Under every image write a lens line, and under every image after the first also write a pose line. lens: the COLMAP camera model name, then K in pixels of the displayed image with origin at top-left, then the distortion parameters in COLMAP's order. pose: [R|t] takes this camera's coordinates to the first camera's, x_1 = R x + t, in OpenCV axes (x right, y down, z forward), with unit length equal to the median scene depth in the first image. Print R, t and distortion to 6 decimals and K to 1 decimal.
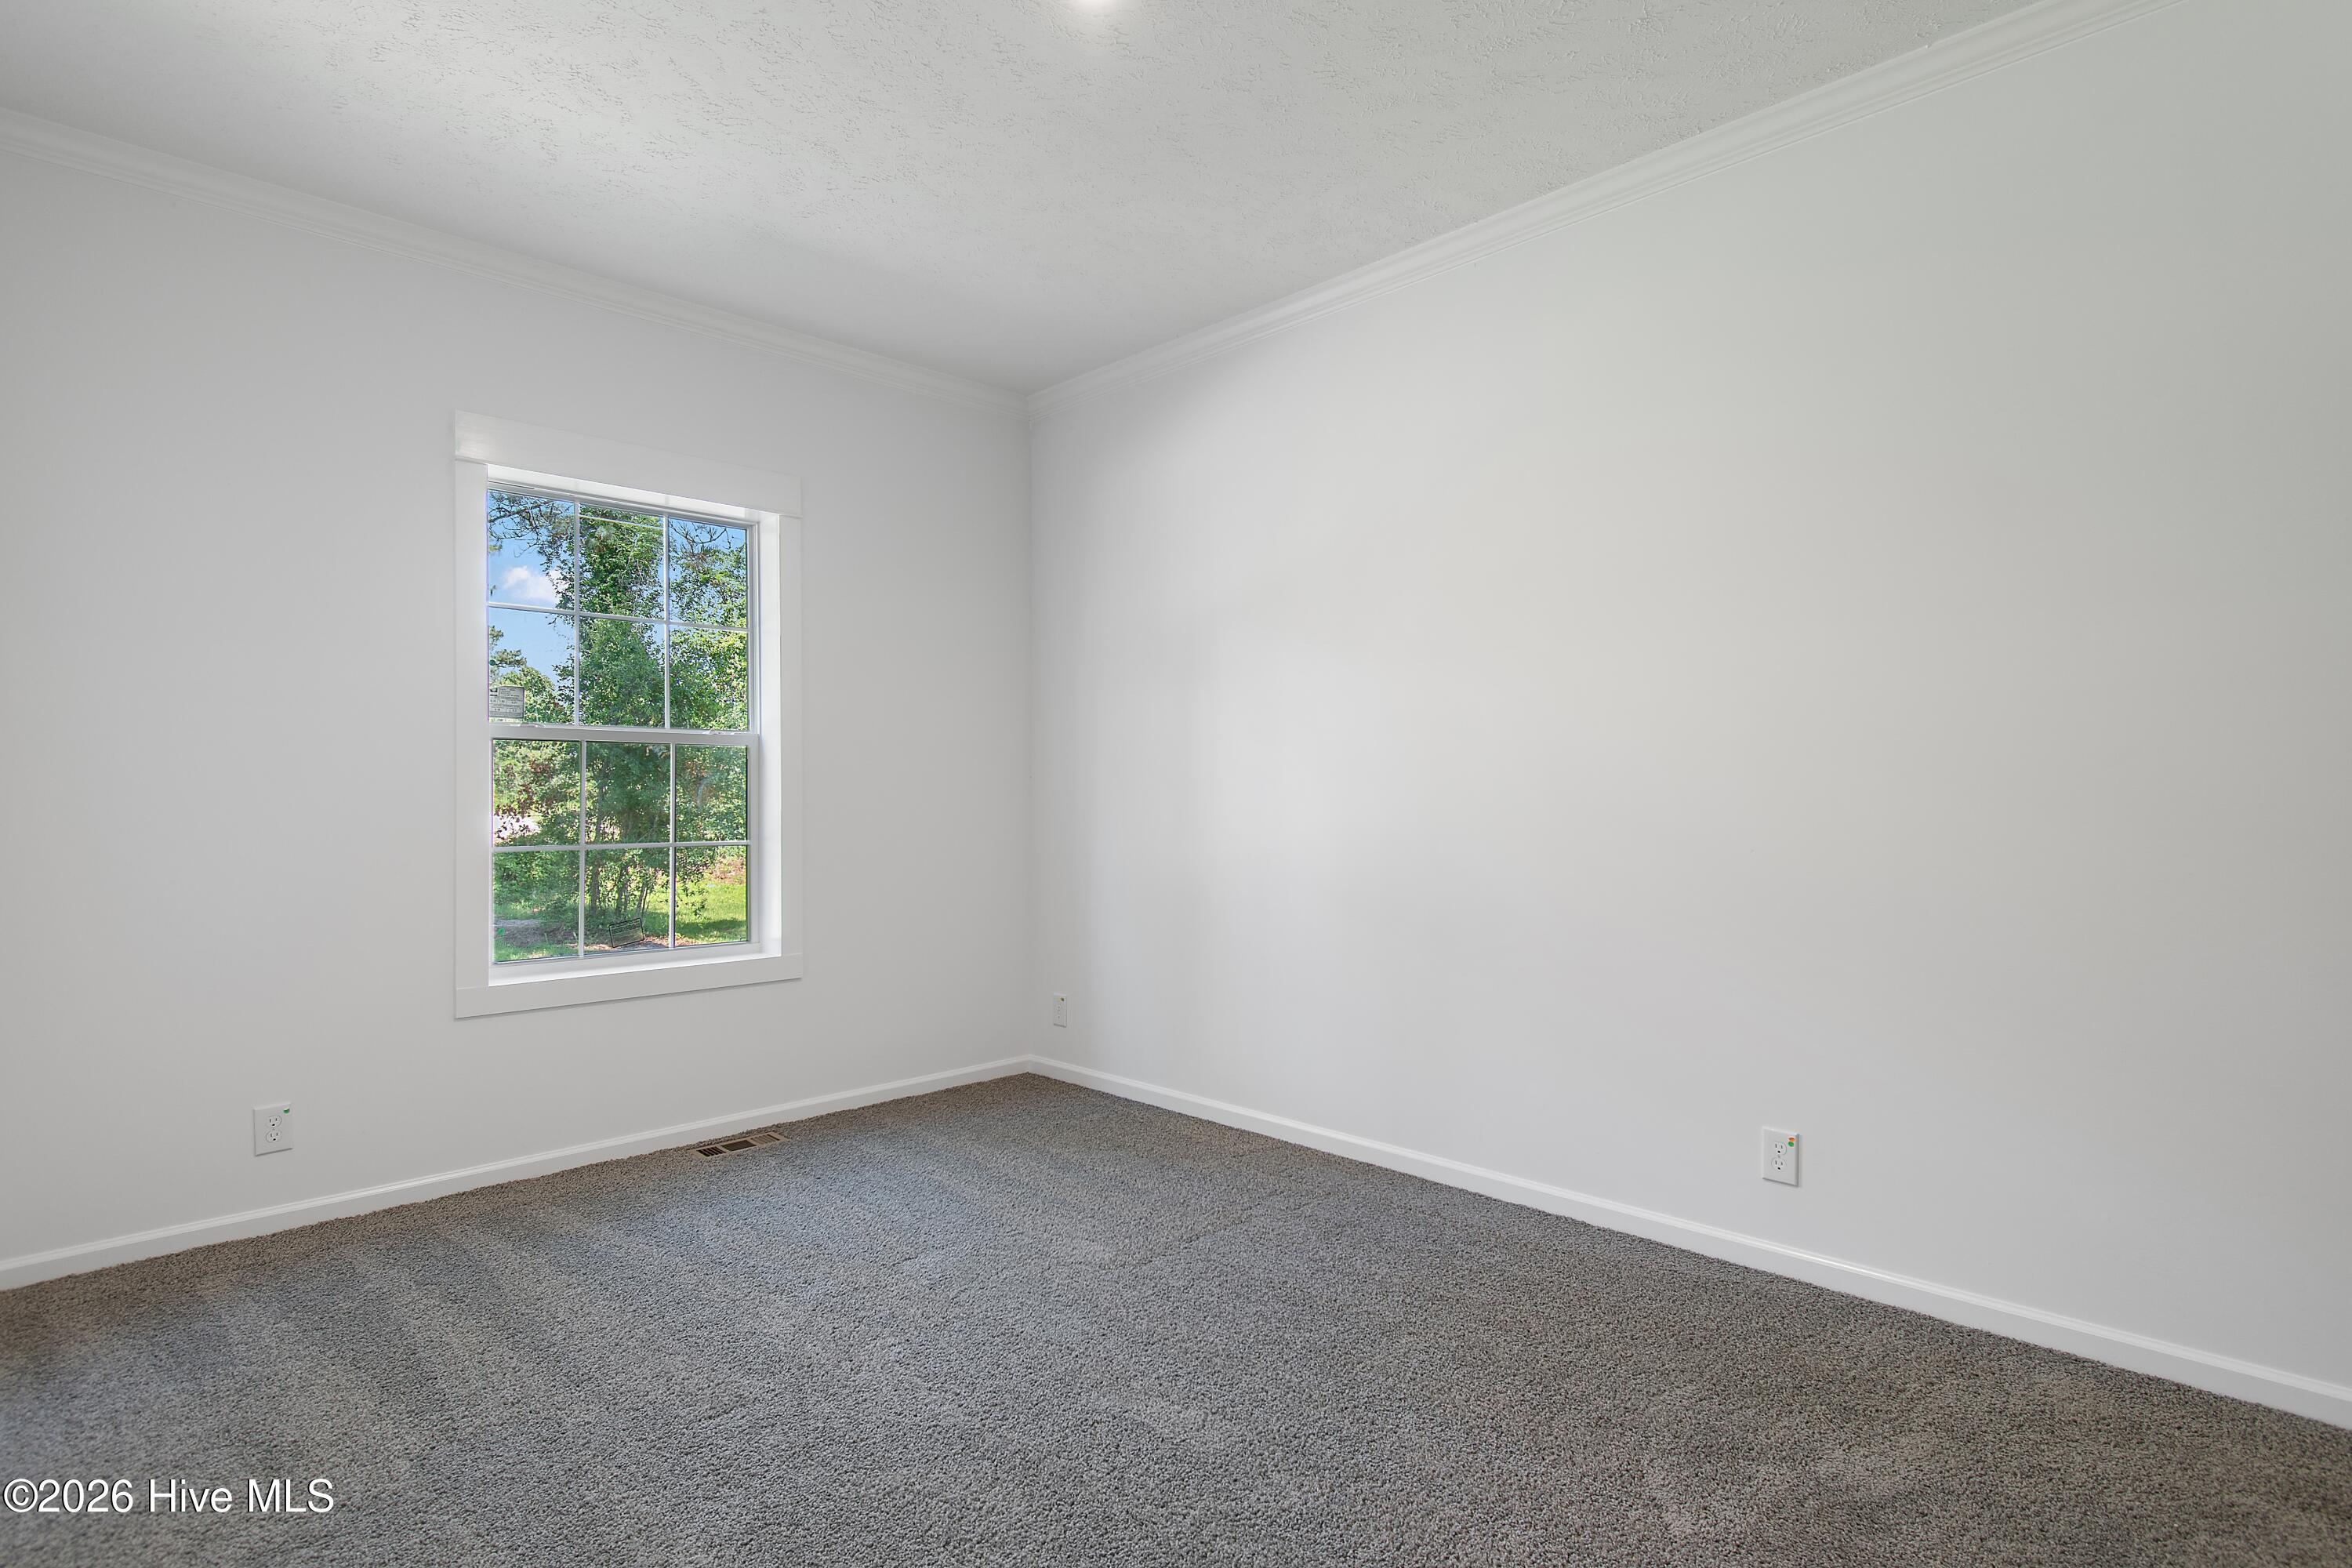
lens RADIAL K [[1289.1, 0, 1180.2], [0, 1289.1, 783.1], [0, 0, 1]] dist [-0.006976, -0.001050]
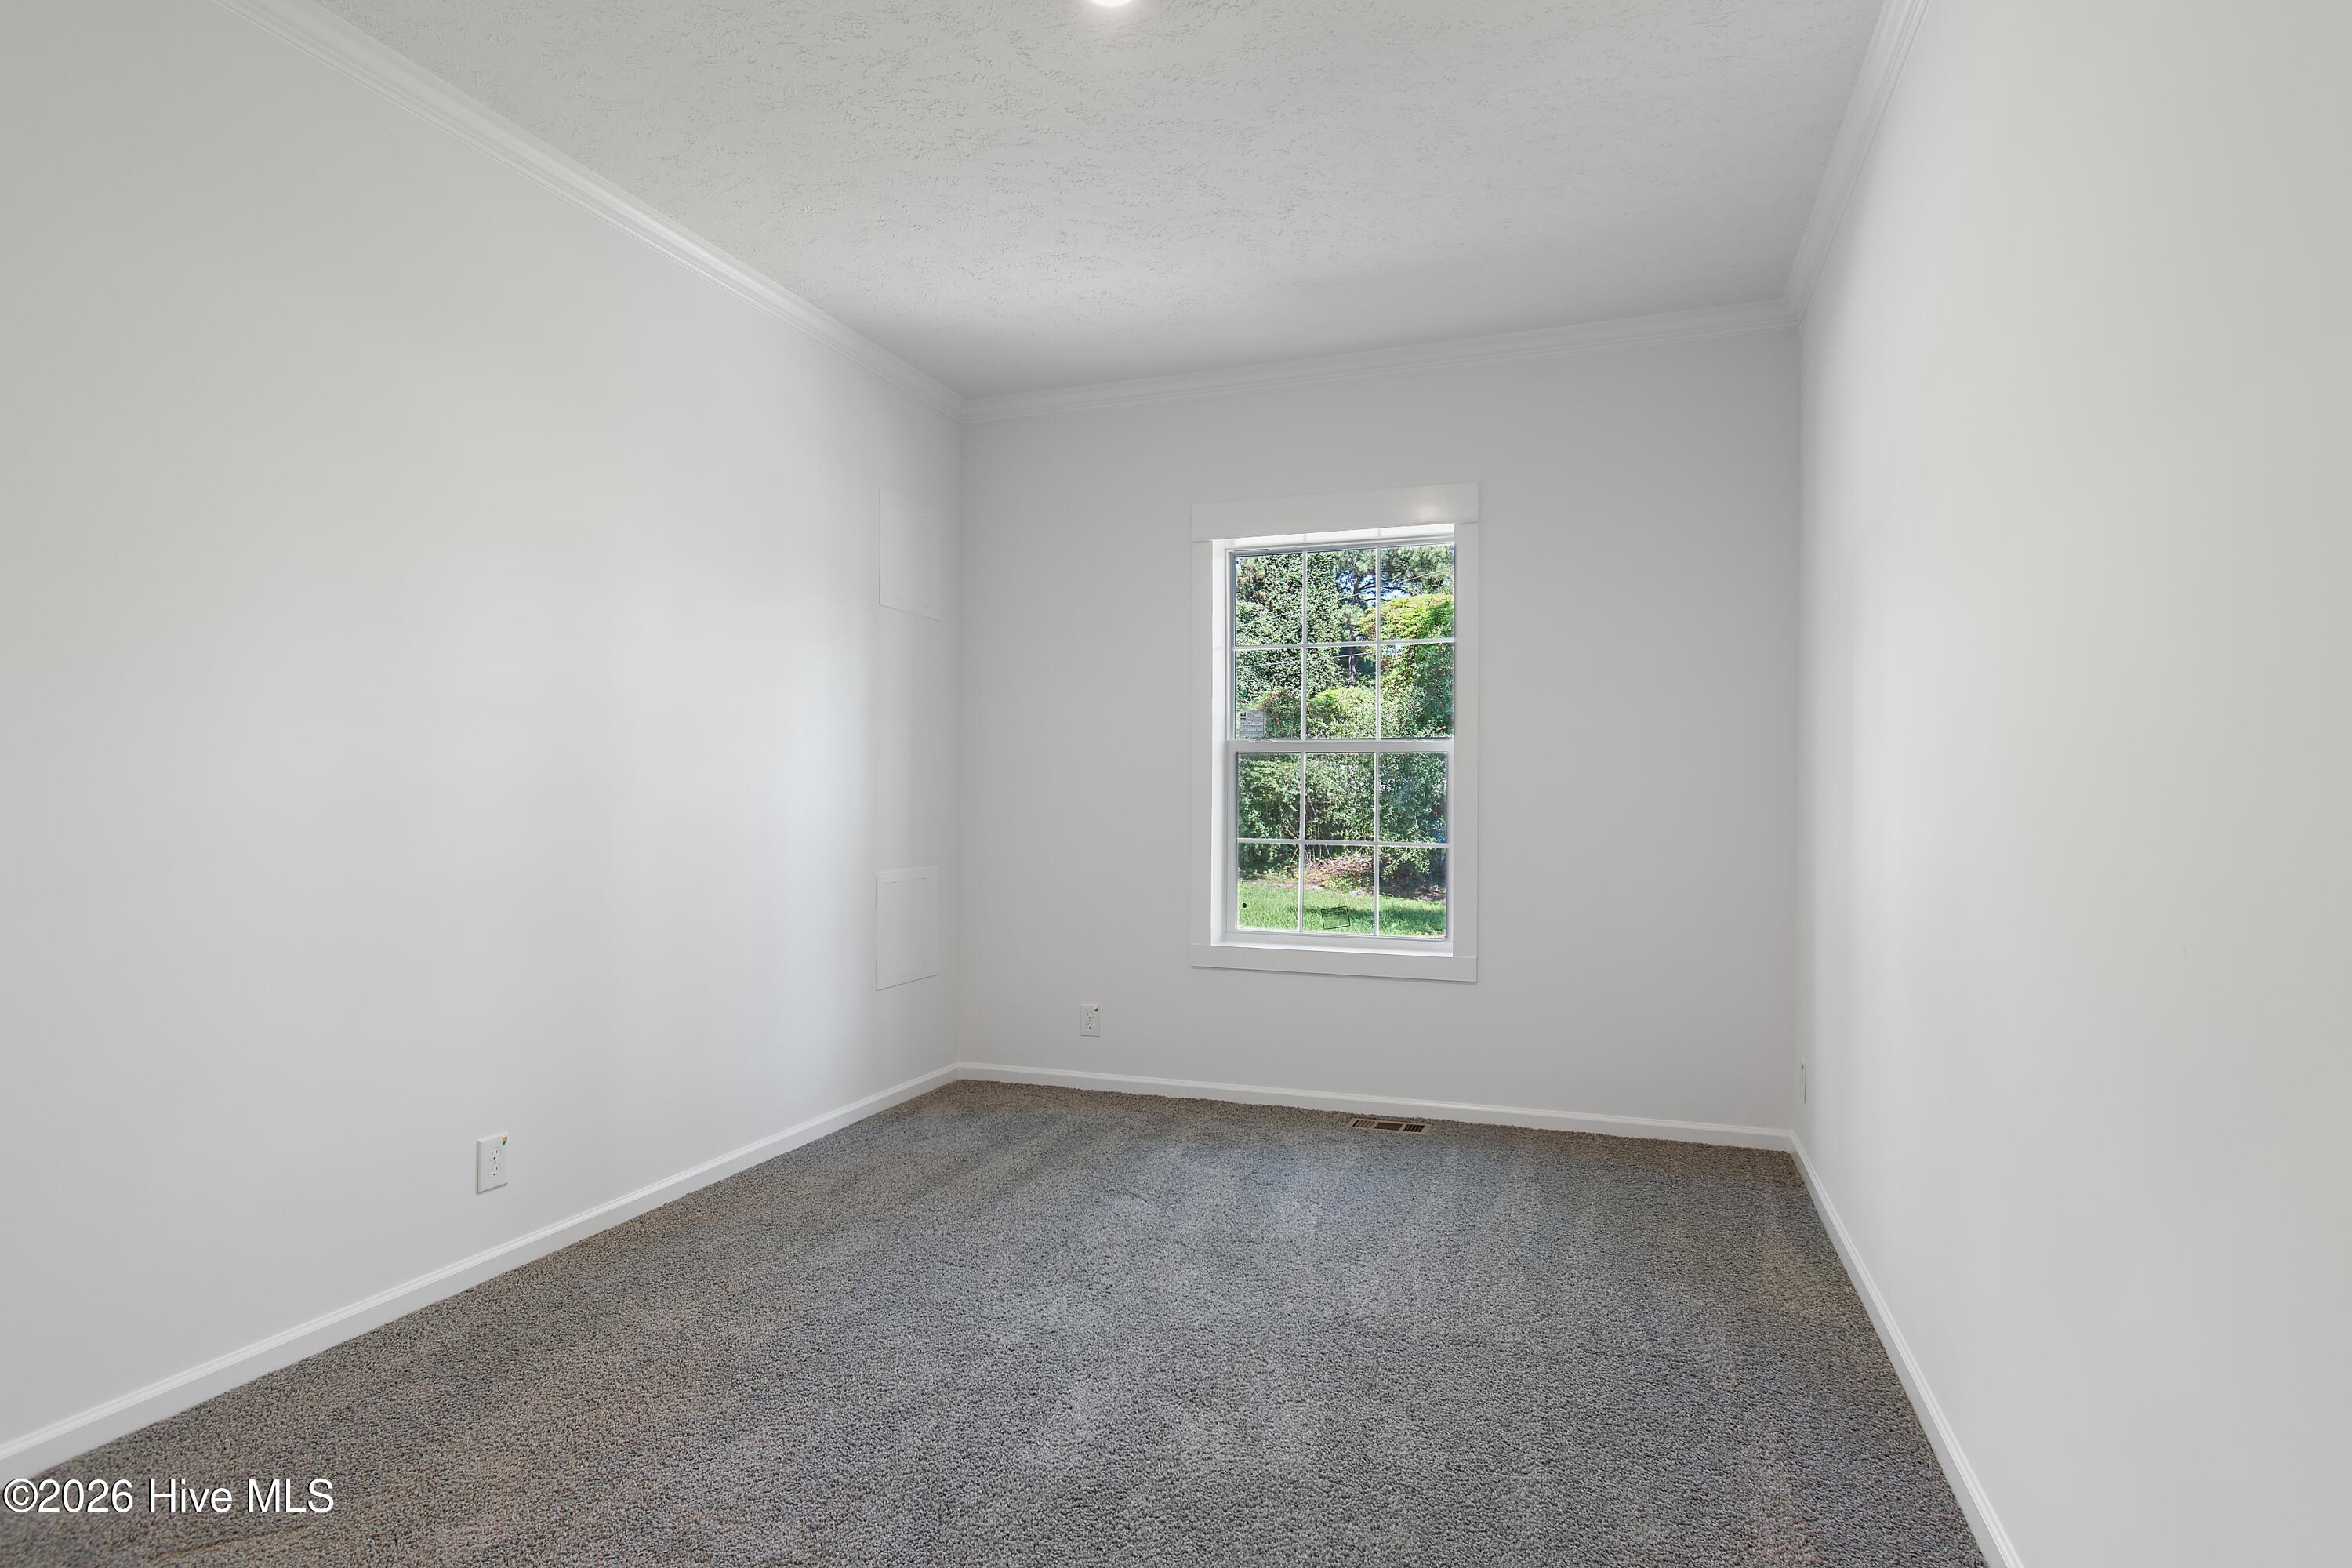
lens RADIAL K [[1289.1, 0, 1180.6], [0, 1289.1, 786.4], [0, 0, 1]] dist [-0.006976, -0.001050]
pose [[0.373471, -0.001514, -0.927641, 0.624160], [0.001665, 0.999998, -0.000961, 0.000504], [0.927640, -0.001186, 0.373473, 0.470137]]
